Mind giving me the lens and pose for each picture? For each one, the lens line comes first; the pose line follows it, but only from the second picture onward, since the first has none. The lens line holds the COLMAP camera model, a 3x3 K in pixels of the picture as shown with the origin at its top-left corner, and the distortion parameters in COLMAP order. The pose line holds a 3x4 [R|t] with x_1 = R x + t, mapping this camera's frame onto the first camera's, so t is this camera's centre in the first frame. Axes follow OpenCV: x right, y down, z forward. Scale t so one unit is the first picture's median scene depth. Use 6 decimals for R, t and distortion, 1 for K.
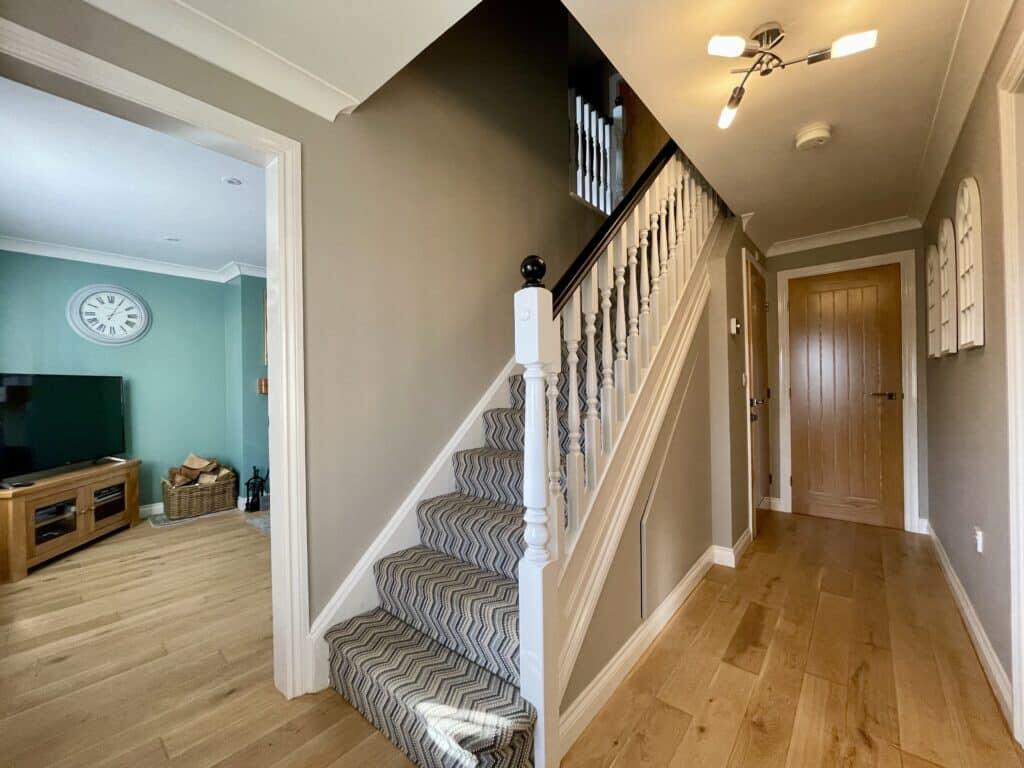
lens RADIAL K [[418.8, 0, 514.6], [0, 418.8, 385.3], [0, 0, 1]] dist [0.011222, -0.002430]
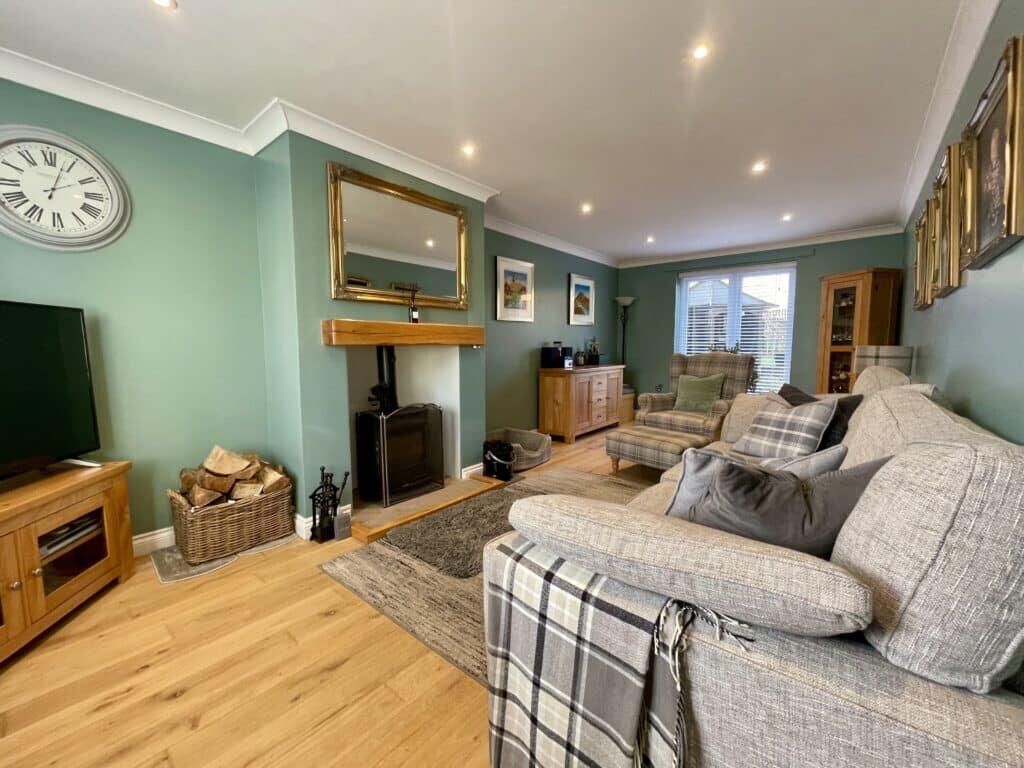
lens RADIAL K [[418.8, 0, 509.8], [0, 418.8, 382.9], [0, 0, 1]] dist [0.011222, -0.002430]
pose [[0.999836, 0.011783, 0.013735, -0.387066], [-0.013001, 0.995648, 0.092286, 0.015739], [-0.012588, -0.092450, 0.995638, 0.441590]]
